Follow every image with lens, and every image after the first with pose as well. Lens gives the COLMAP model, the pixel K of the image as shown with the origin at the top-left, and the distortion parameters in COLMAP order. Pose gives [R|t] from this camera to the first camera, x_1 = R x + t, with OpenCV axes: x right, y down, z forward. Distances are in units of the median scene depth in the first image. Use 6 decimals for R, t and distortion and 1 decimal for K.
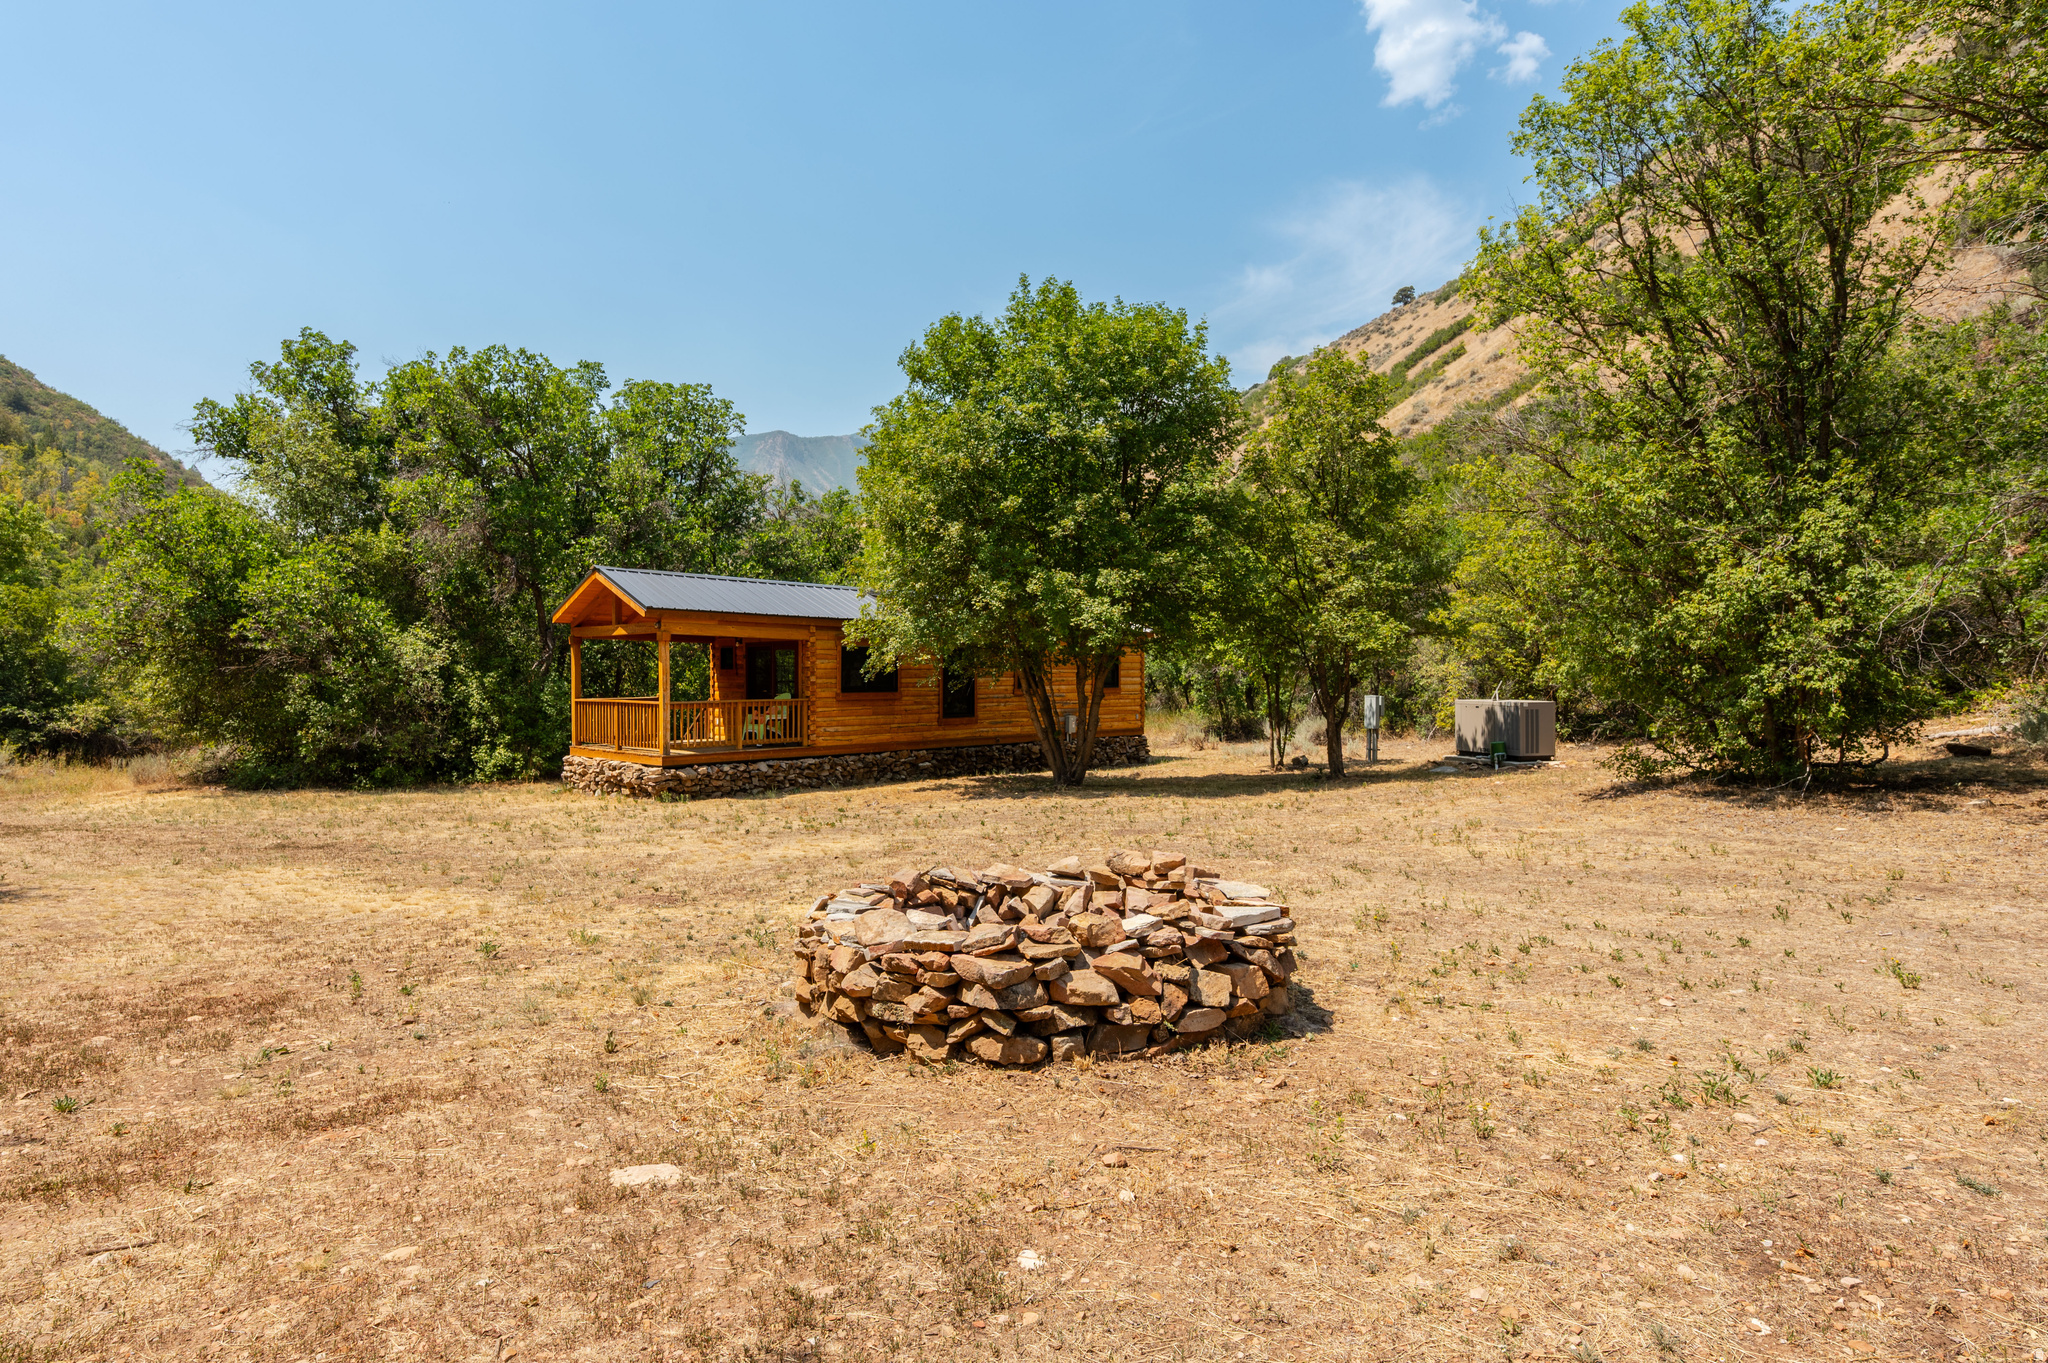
lens RADIAL K [[1121.6, 0, 1025.3], [0, 1121.6, 689.8], [0, 0, 1]] dist [0.001174, -0.000613]
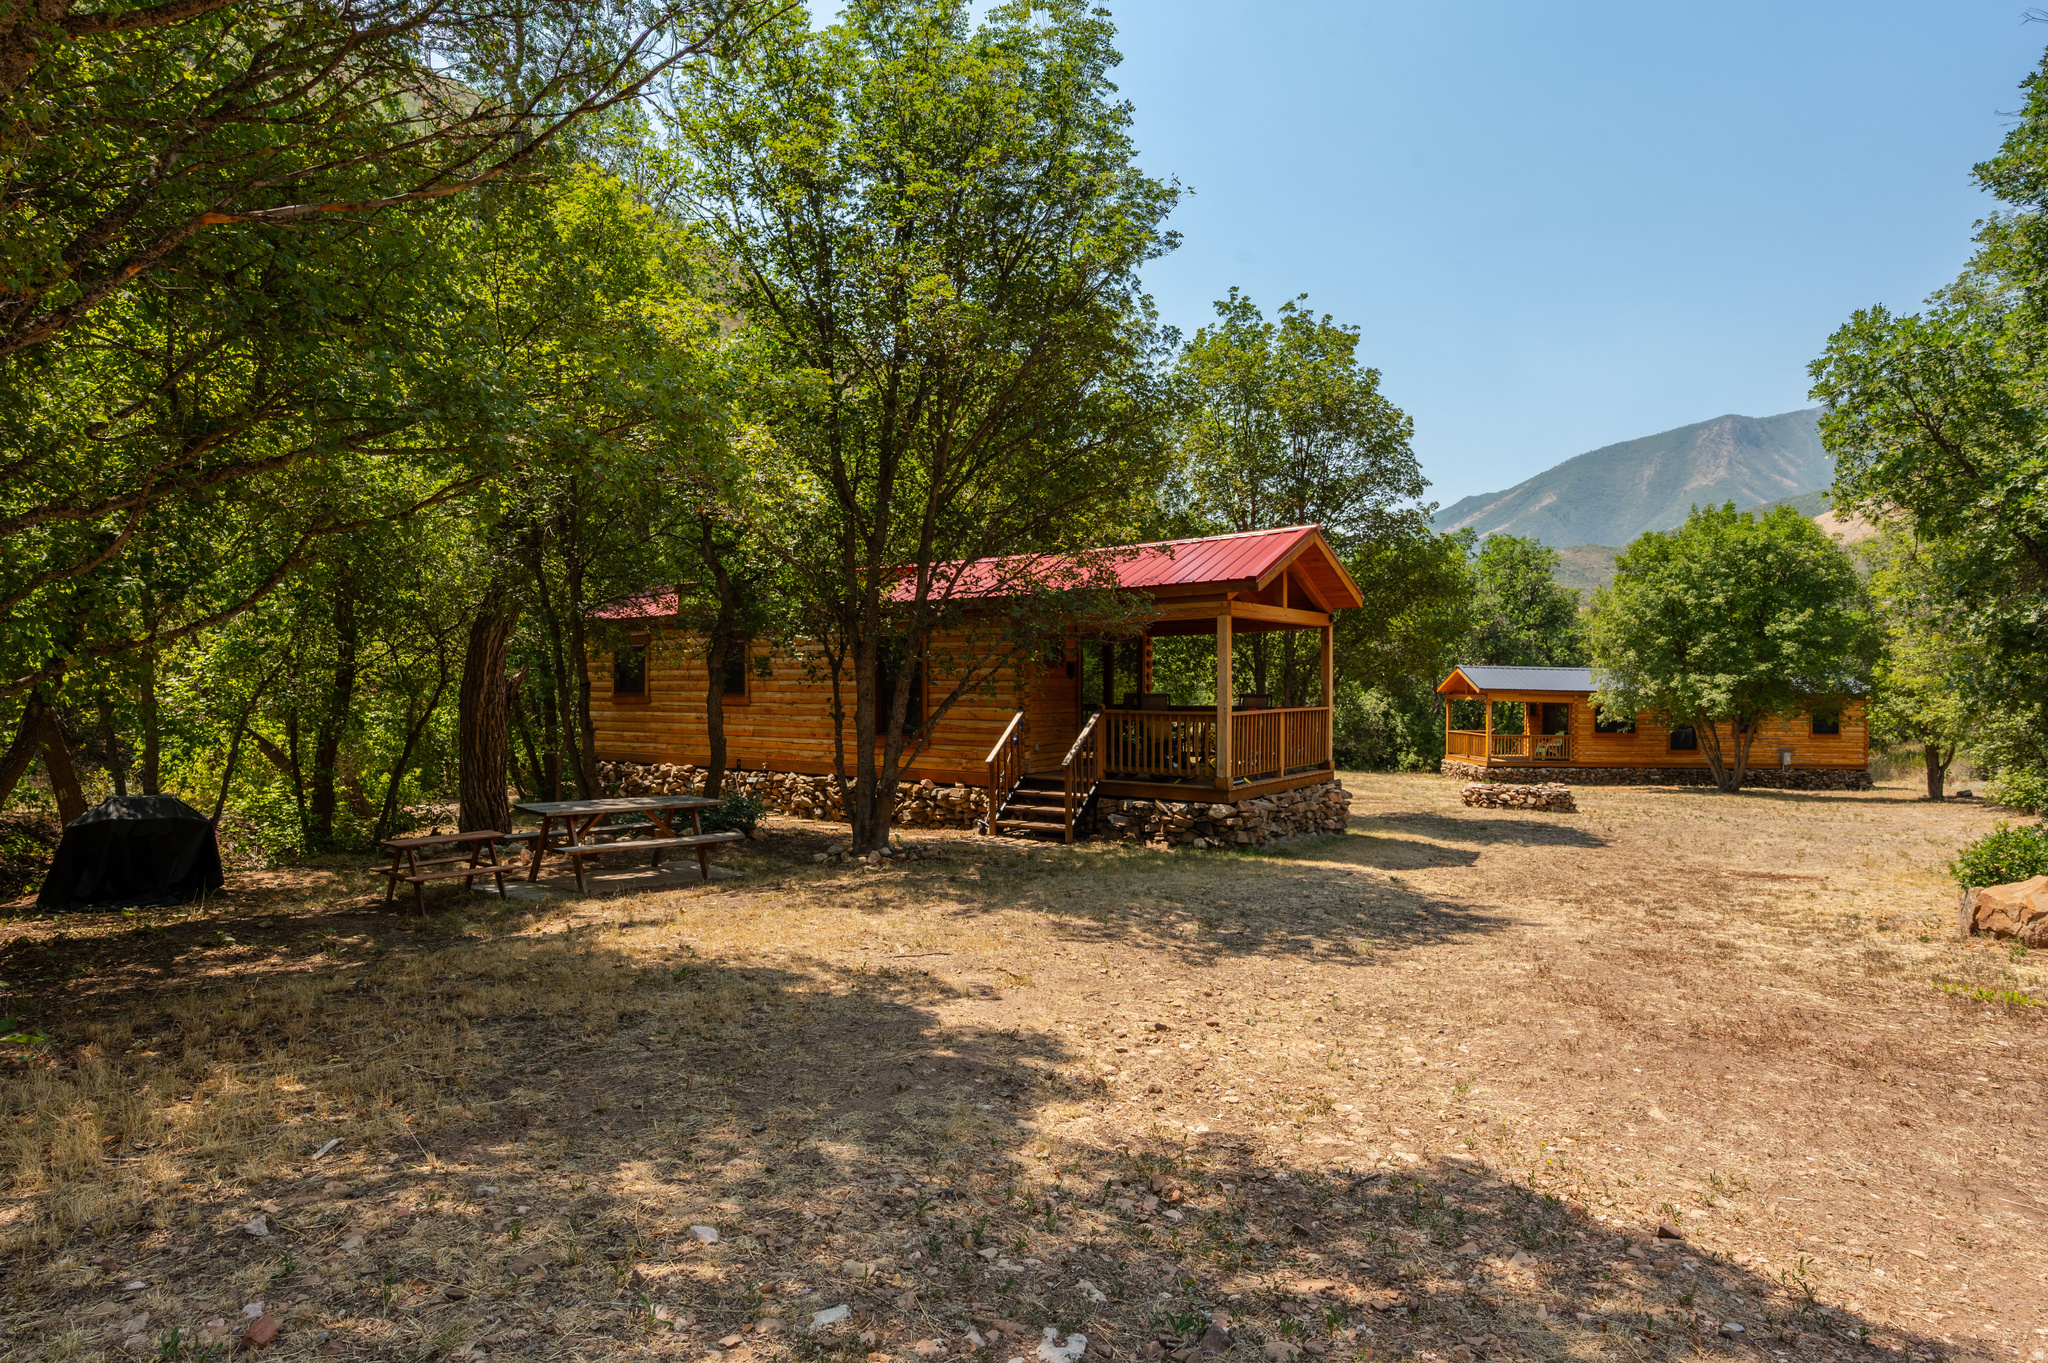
lens RADIAL K [[1121.6, 0, 1027.7], [0, 1121.6, 679.0], [0, 0, 1]] dist [0.001174, -0.000613]
pose [[0.715796, 0.004345, -0.698295, 0.449912], [-0.020491, 0.999681, -0.014784, -0.038713], [0.698008, 0.024891, 0.715657, -0.935757]]
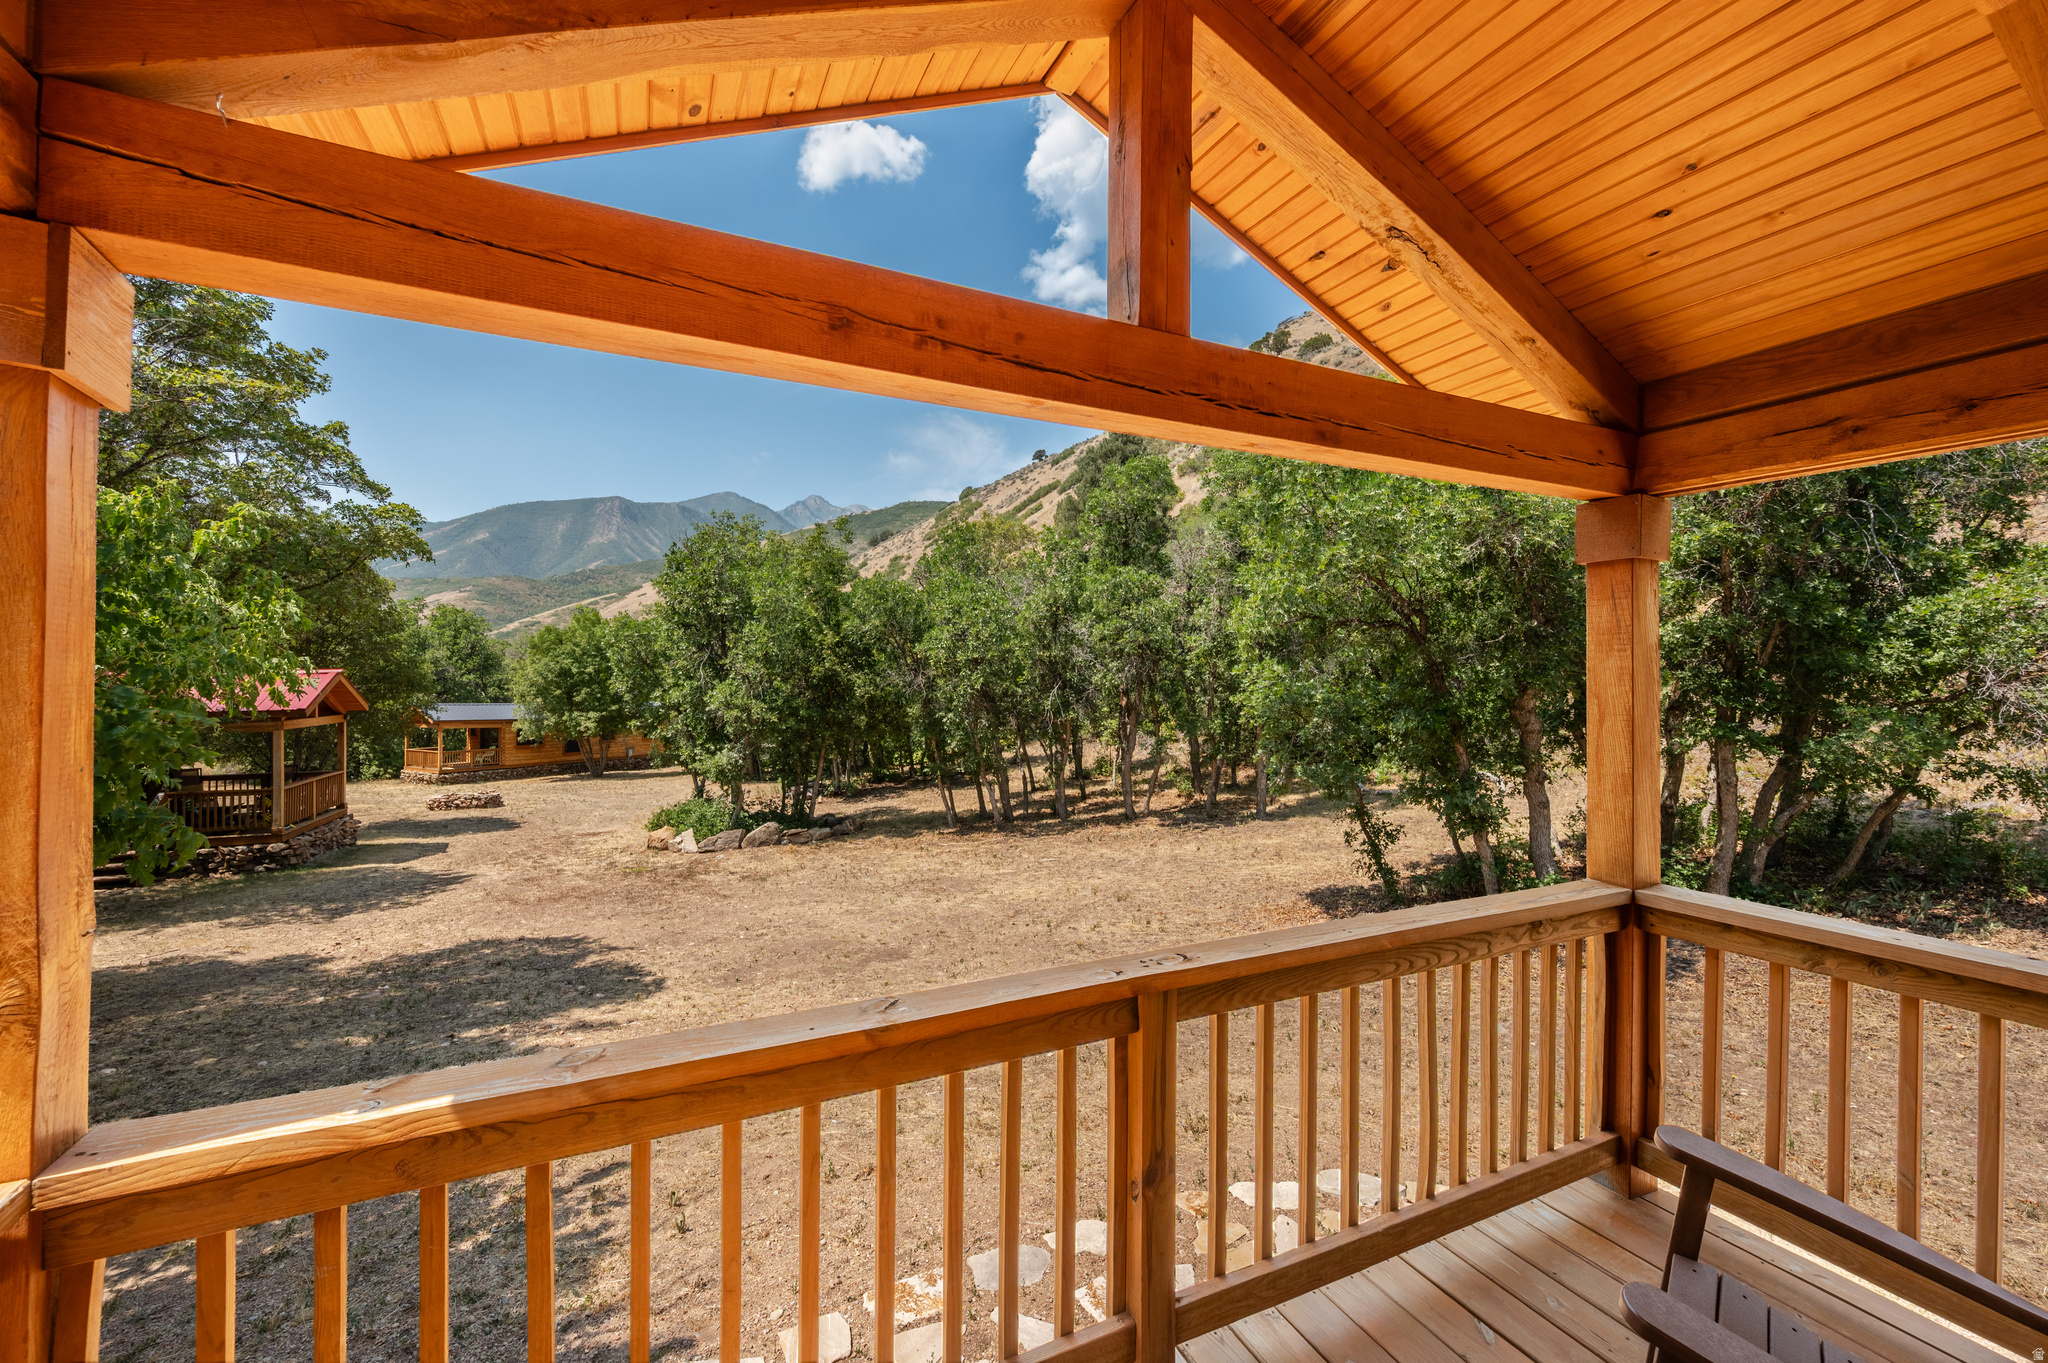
lens RADIAL K [[807.2, 0, 1027.9], [0, 807.2, 687.1], [0, 0, 1]] dist [0.001239, 0.000420]
pose [[0.967374, 0.006370, 0.253274, 0.584125], [-0.002309, 0.999864, -0.016325, -0.117825], [-0.253344, 0.015207, 0.967257, -1.336505]]
